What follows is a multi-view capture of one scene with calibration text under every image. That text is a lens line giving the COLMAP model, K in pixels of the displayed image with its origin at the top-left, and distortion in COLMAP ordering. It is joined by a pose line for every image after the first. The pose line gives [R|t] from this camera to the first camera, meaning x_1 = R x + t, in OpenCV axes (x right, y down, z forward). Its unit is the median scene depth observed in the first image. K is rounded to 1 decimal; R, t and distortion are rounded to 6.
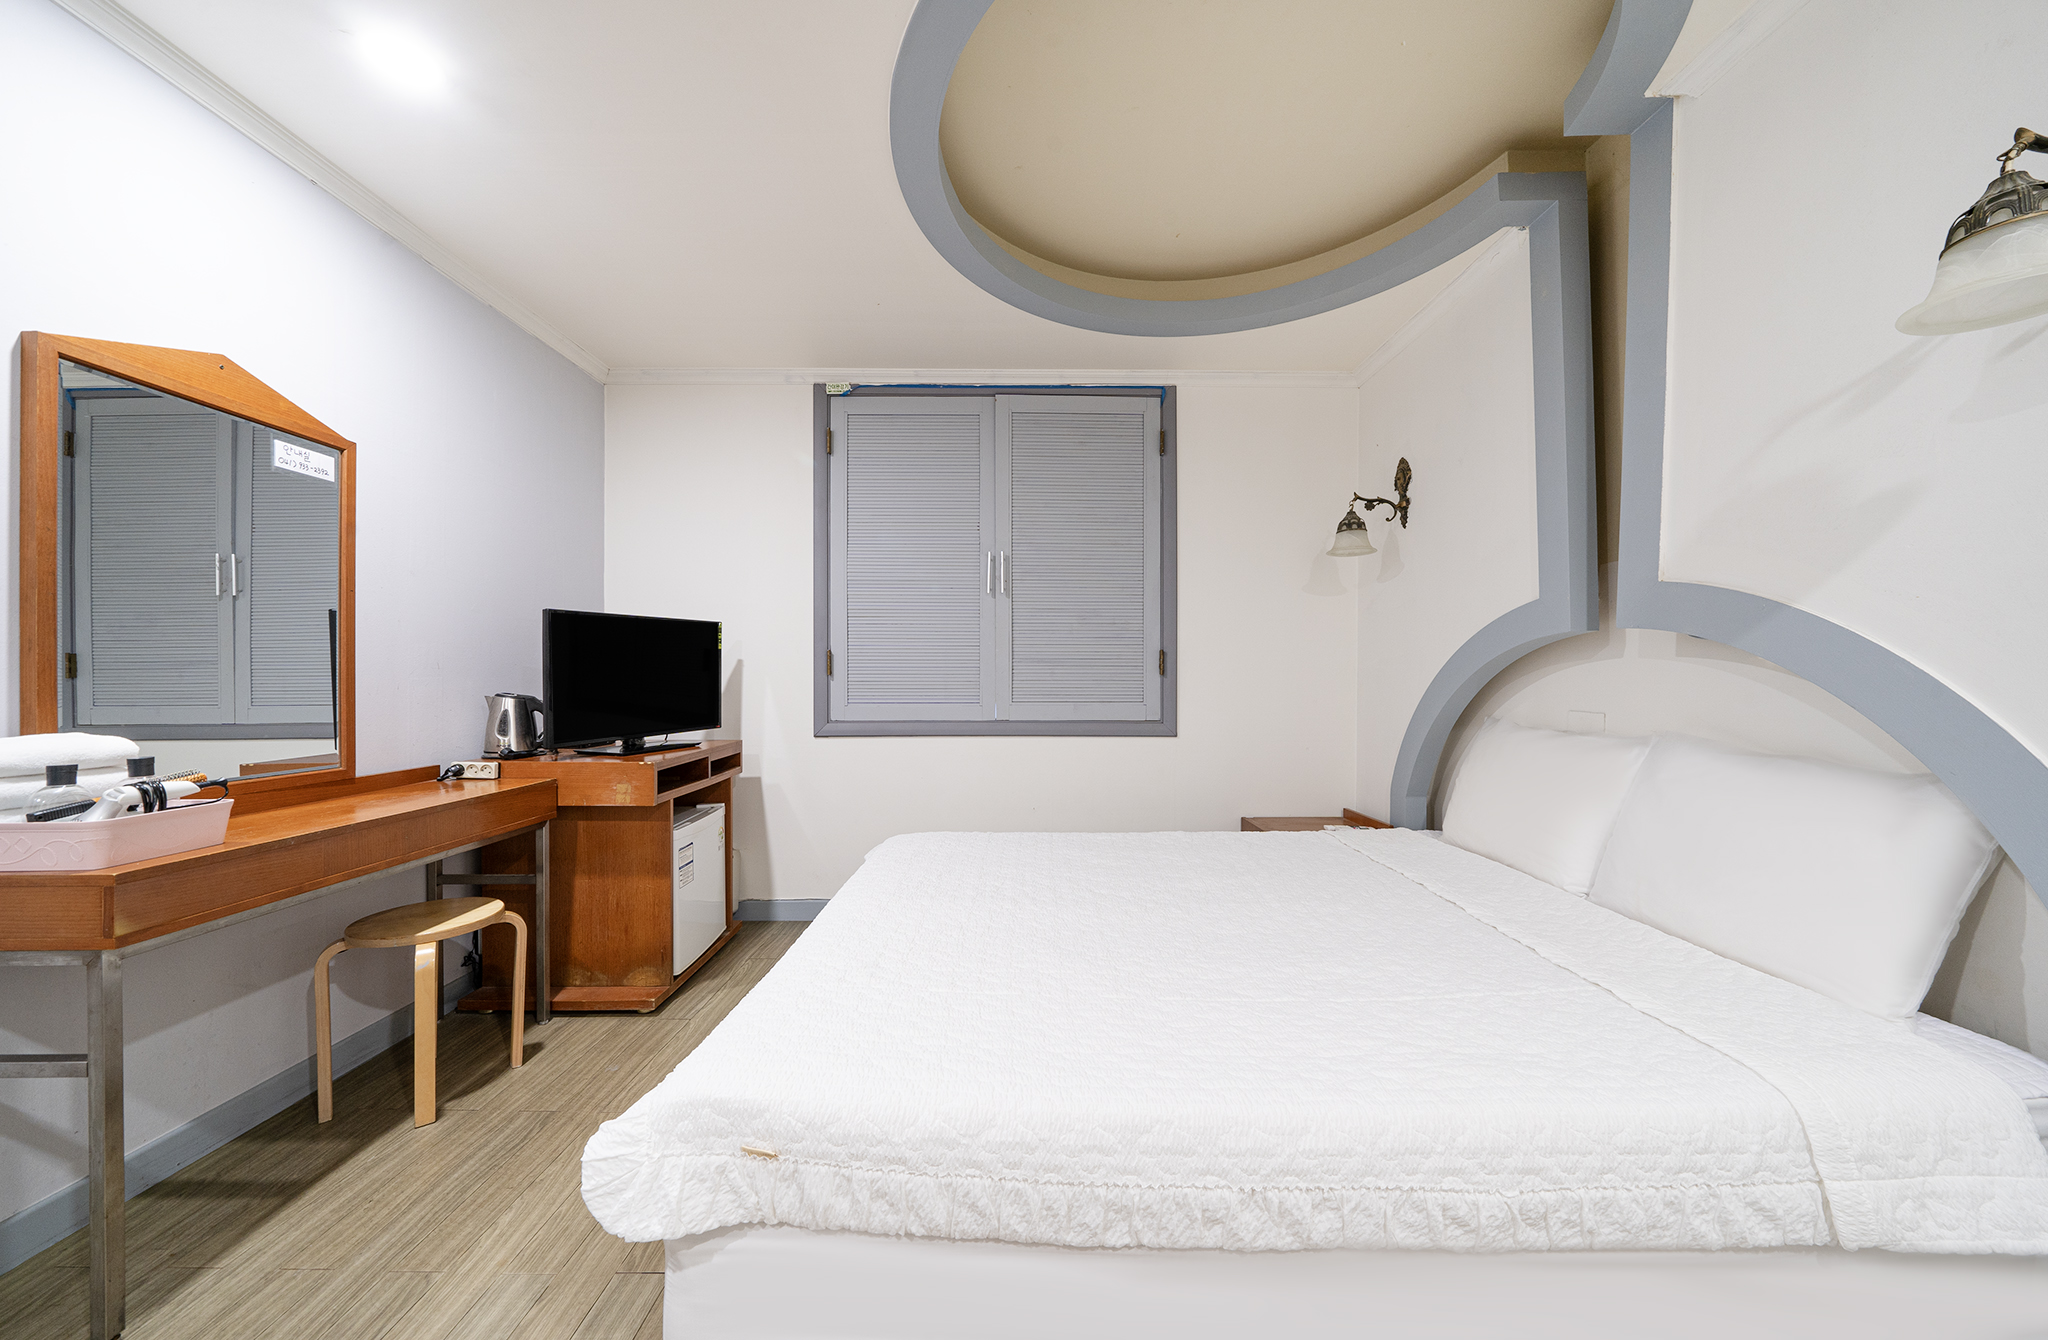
lens RADIAL K [[705.7, 0, 1017.0], [0, 705.7, 677.5], [0, 0, 1]] dist [-0.006896, 0.000457]
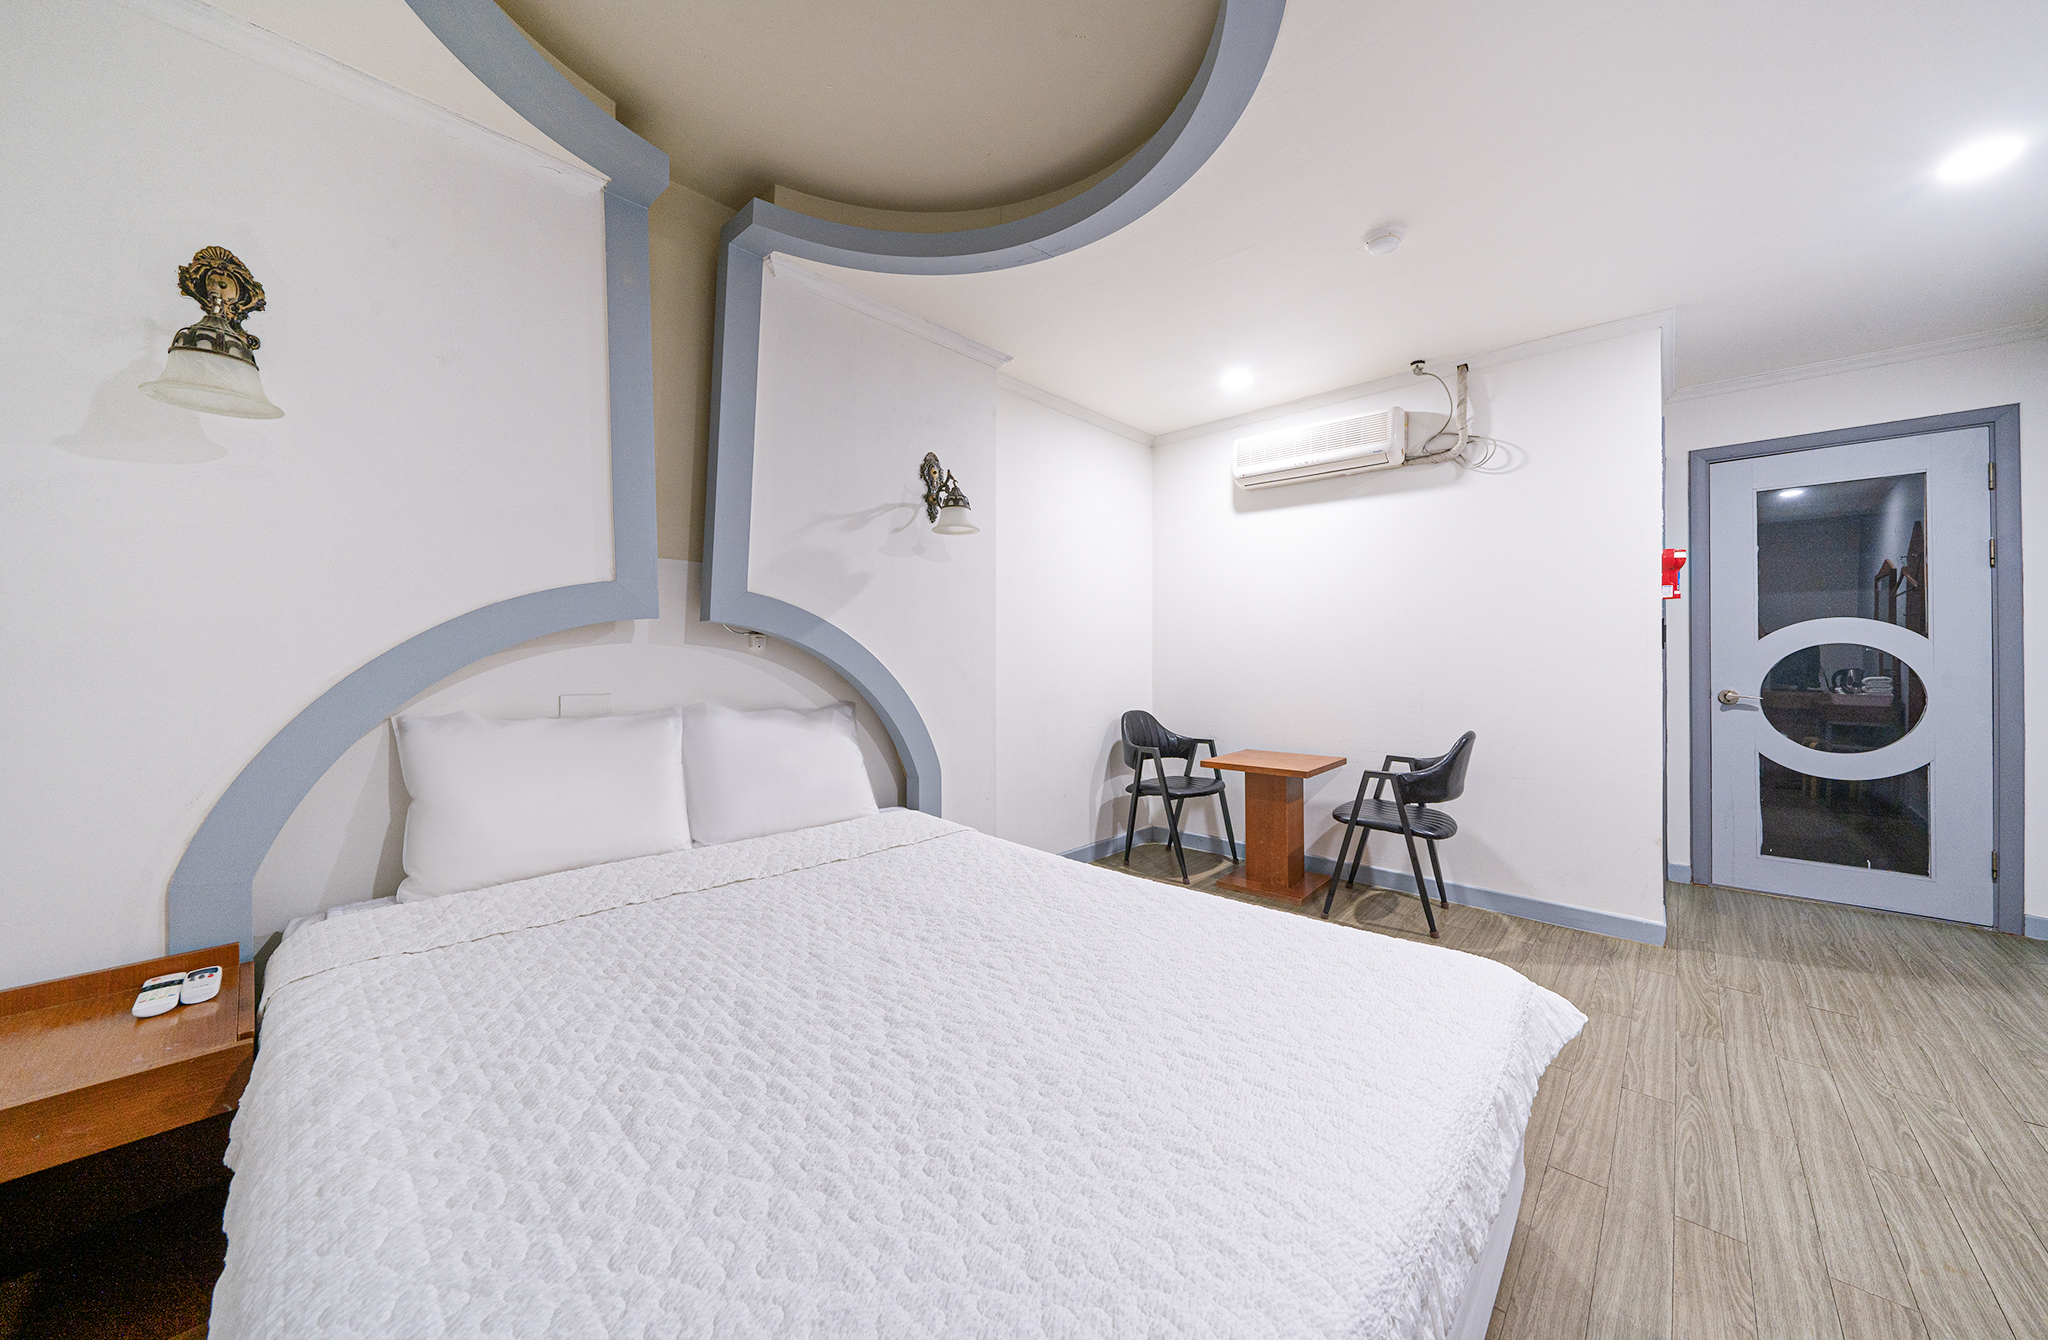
lens RADIAL K [[705.7, 0, 1041.0], [0, 705.7, 654.0], [0, 0, 1]] dist [-0.006896, 0.000457]
pose [[-0.742305, -0.000255, 0.670062, -0.324796], [-0.006595, 0.999954, -0.006925, -0.004909], [-0.670029, -0.009560, -0.742273, 1.191898]]
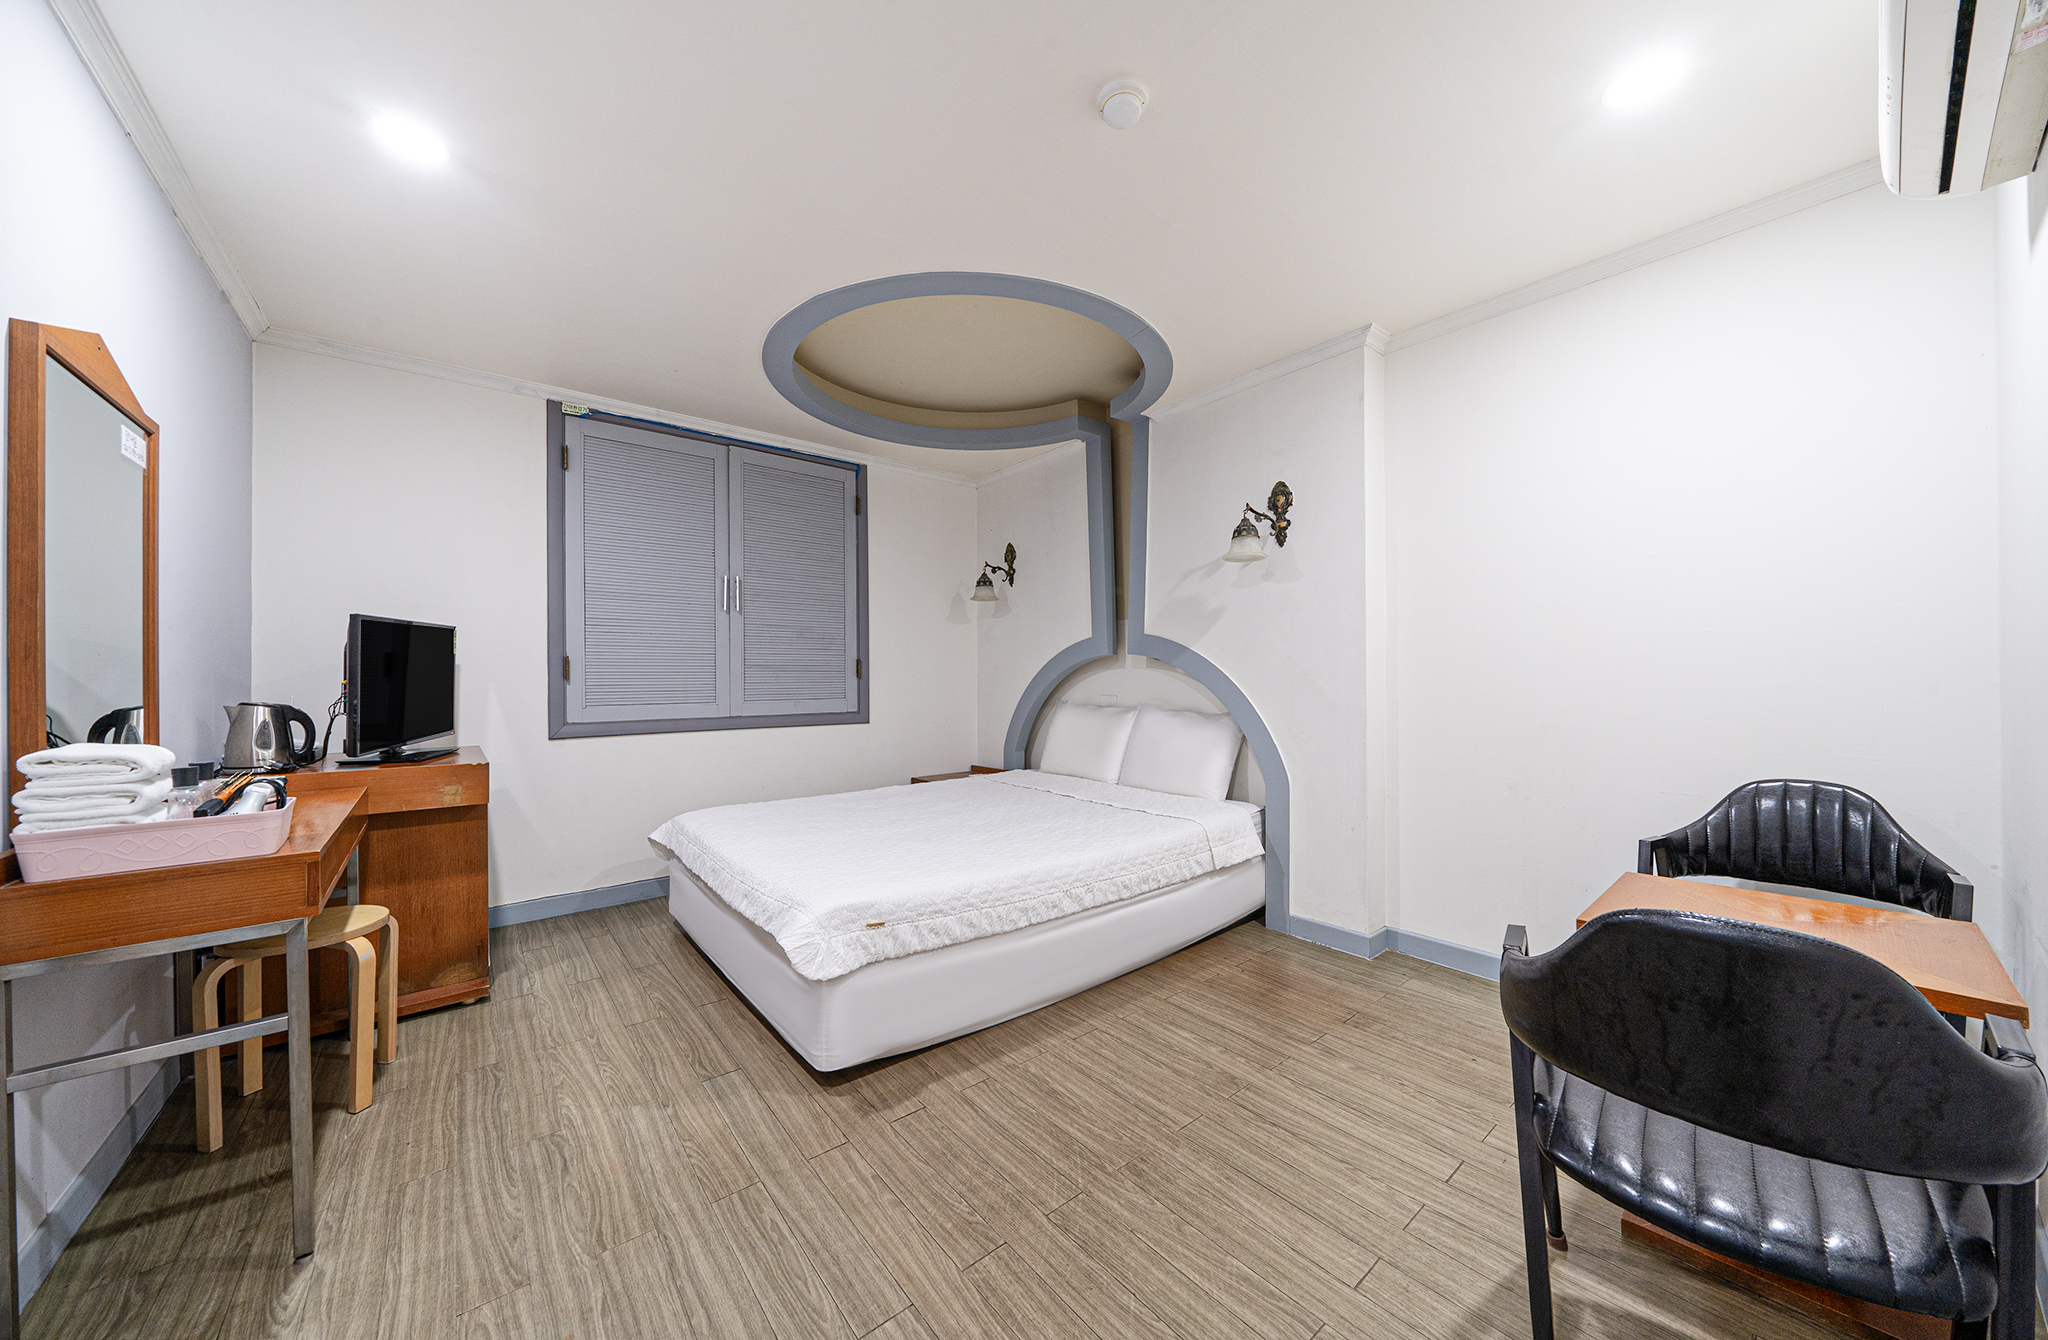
lens RADIAL K [[705.7, 0, 1020.7], [0, 705.7, 671.1], [0, 0, 1]] dist [-0.006896, 0.000457]
pose [[0.777615, 0.000083, 0.628740, -0.558454], [0.006854, 0.999939, -0.008609, -0.003608], [-0.628703, 0.011004, 0.777568, -0.339342]]
